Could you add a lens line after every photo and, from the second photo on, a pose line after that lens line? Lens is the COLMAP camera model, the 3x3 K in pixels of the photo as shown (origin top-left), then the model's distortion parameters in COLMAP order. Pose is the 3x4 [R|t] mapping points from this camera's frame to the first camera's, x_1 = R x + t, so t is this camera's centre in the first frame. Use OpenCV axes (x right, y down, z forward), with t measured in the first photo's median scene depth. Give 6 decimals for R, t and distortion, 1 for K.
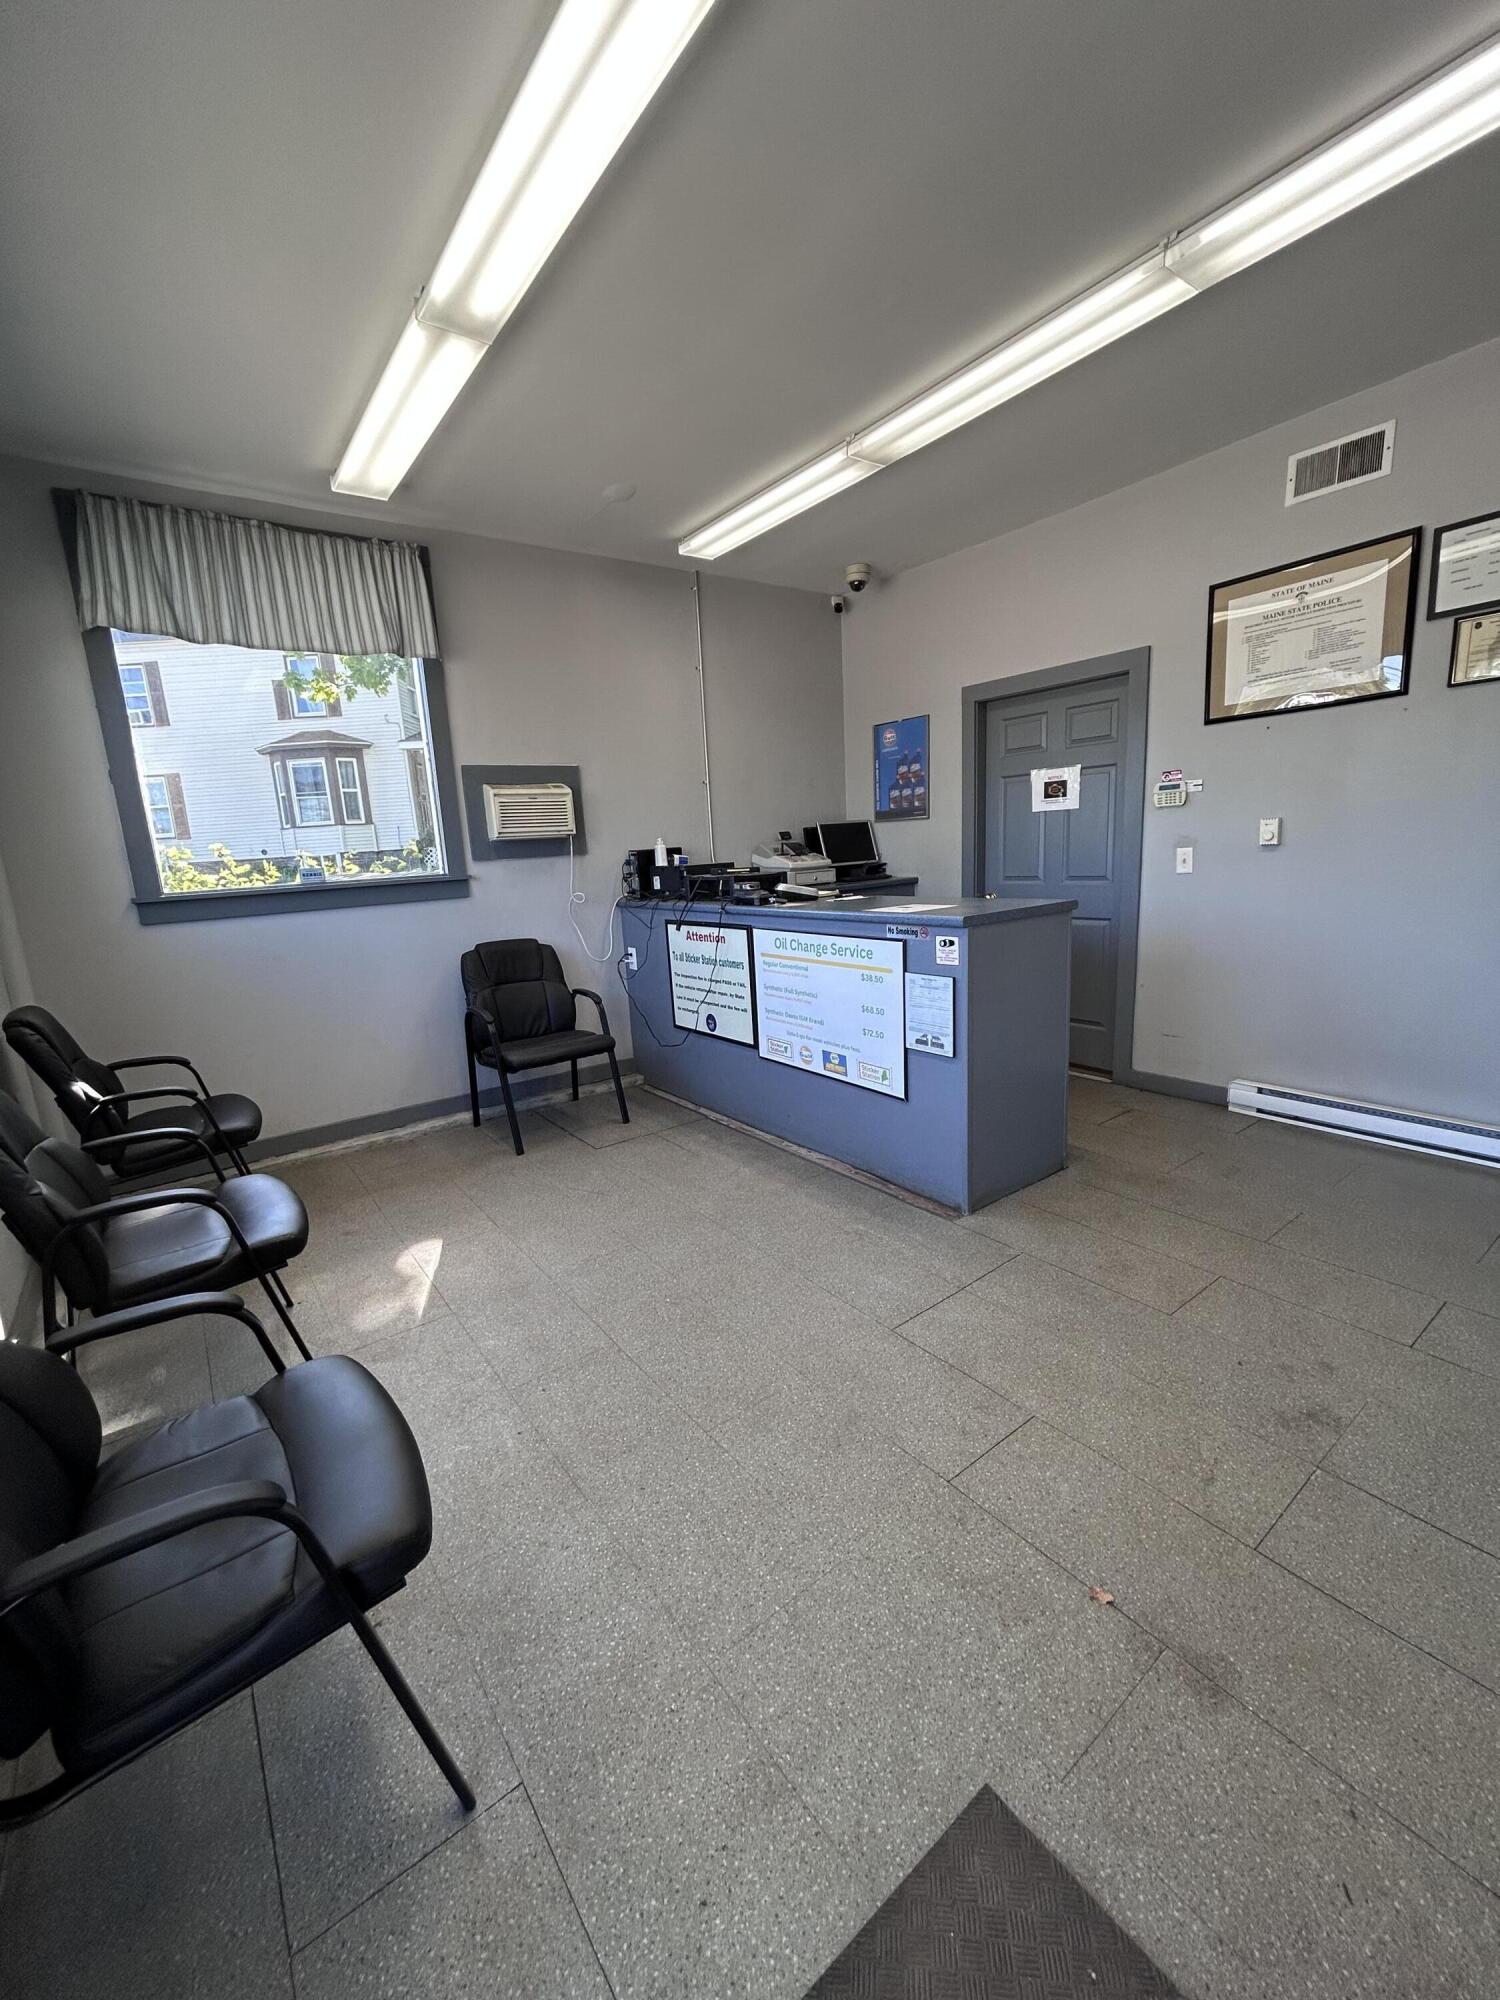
lens RADIAL K [[801.6, 0, 750.3], [0, 801.6, 1000.0], [0, 0, 1]] dist [-0.001598, 0.002742]
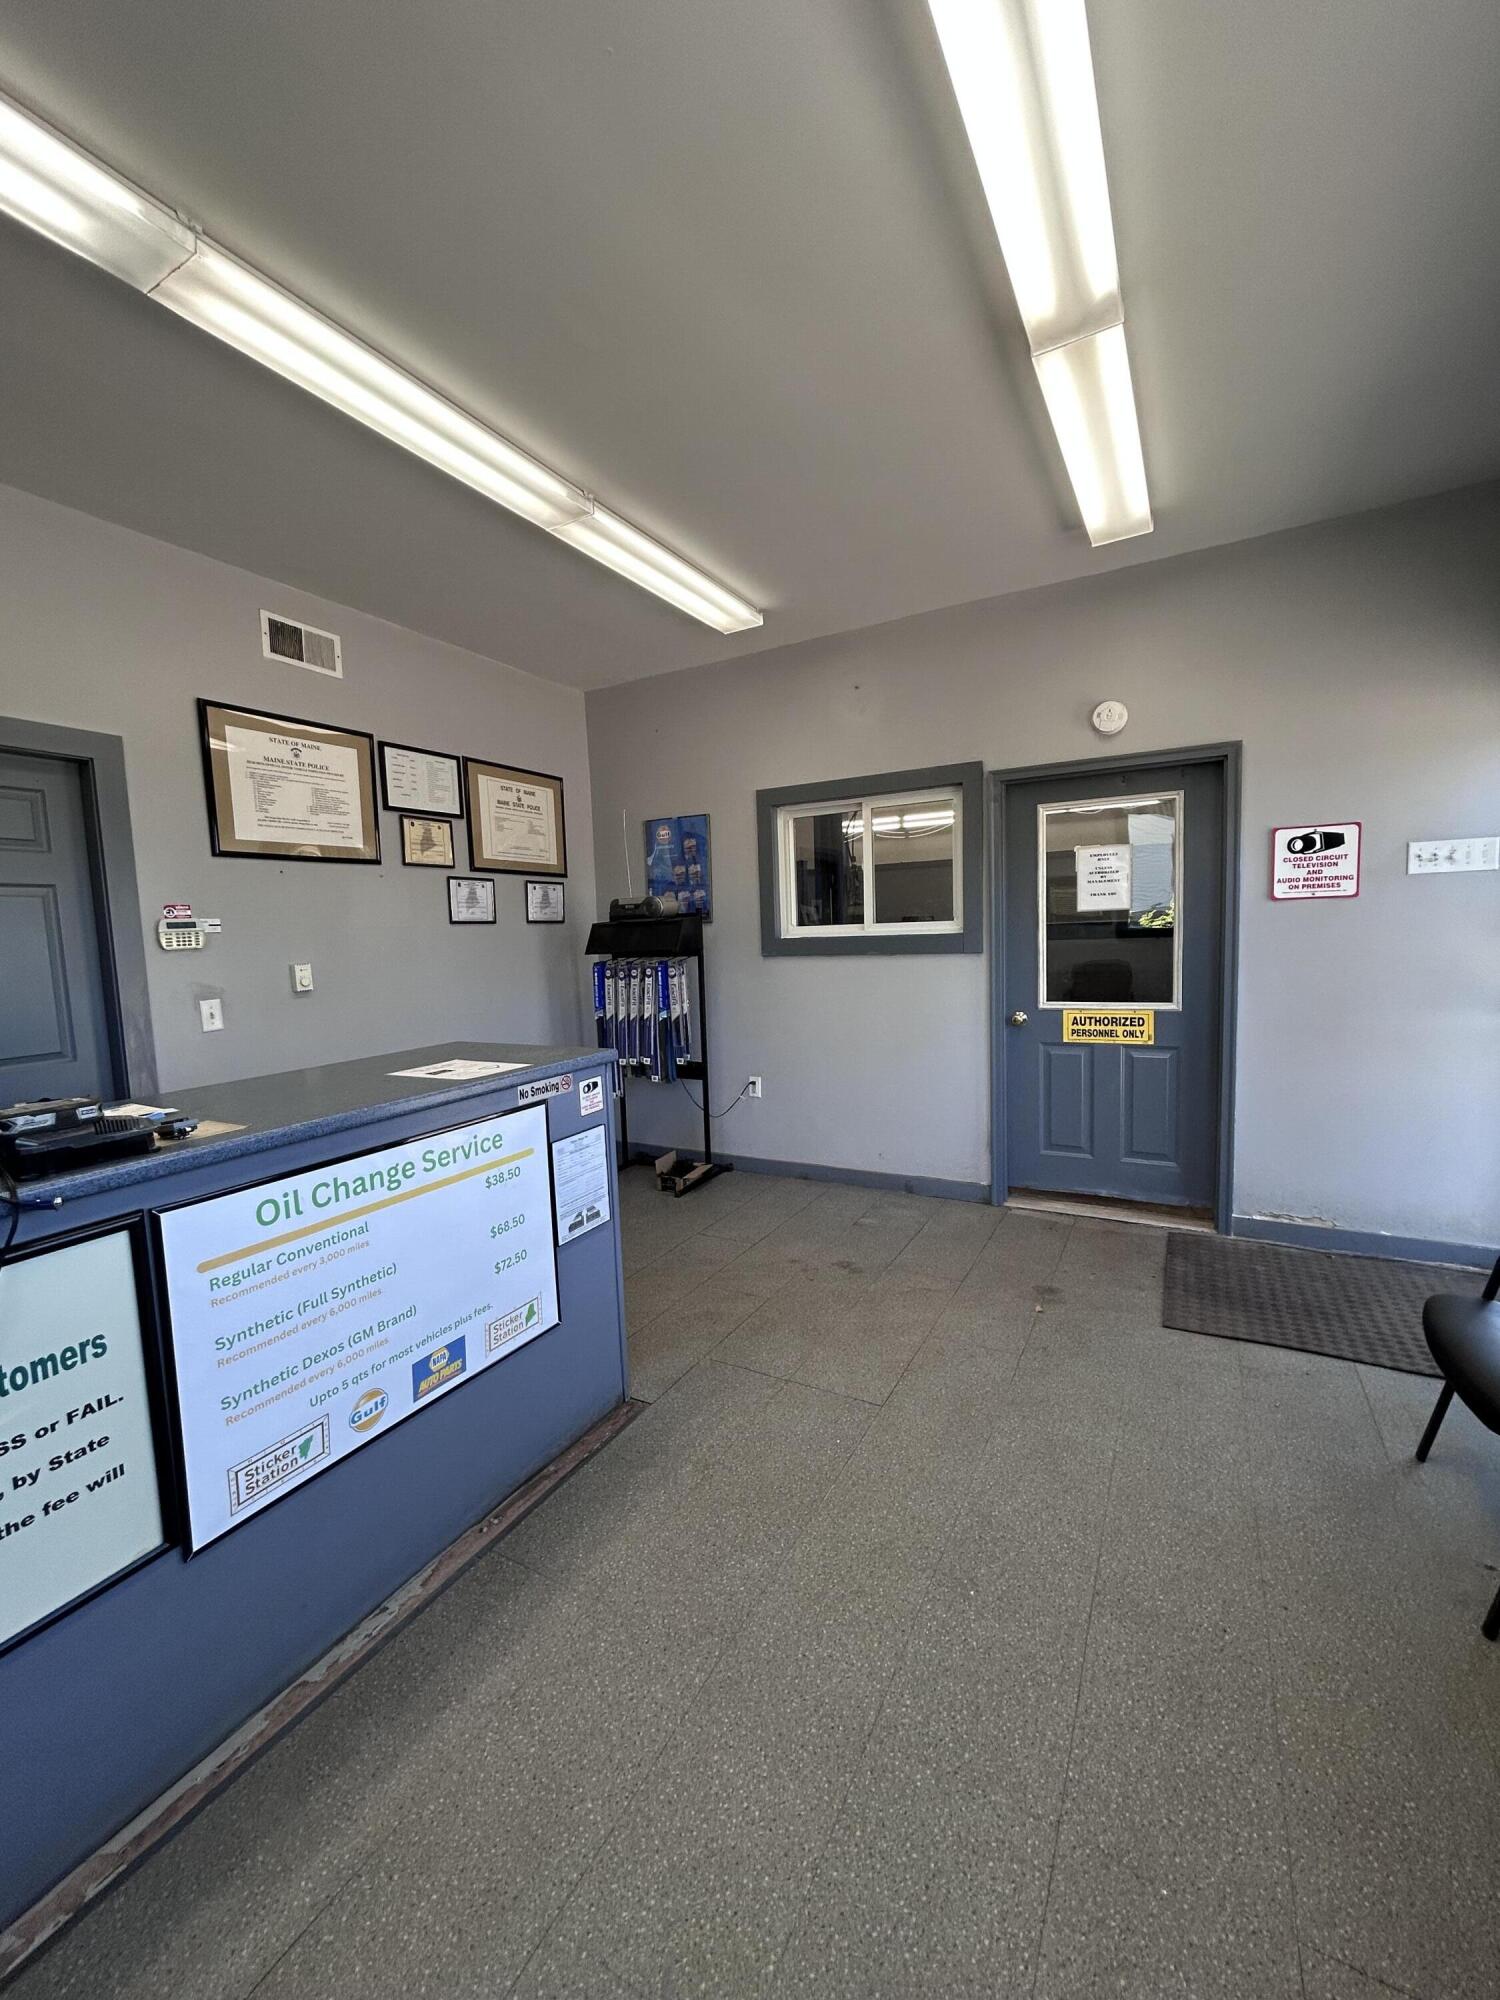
lens RADIAL K [[801.6, 0, 746.3], [0, 801.6, 1003.5], [0, 0, 1]] dist [-0.001598, 0.002742]
pose [[-0.398509, -0.013023, 0.917072, -0.481911], [0.235843, 0.964821, 0.116185, -0.177623], [-0.886323, 0.262586, -0.381418, 0.964909]]
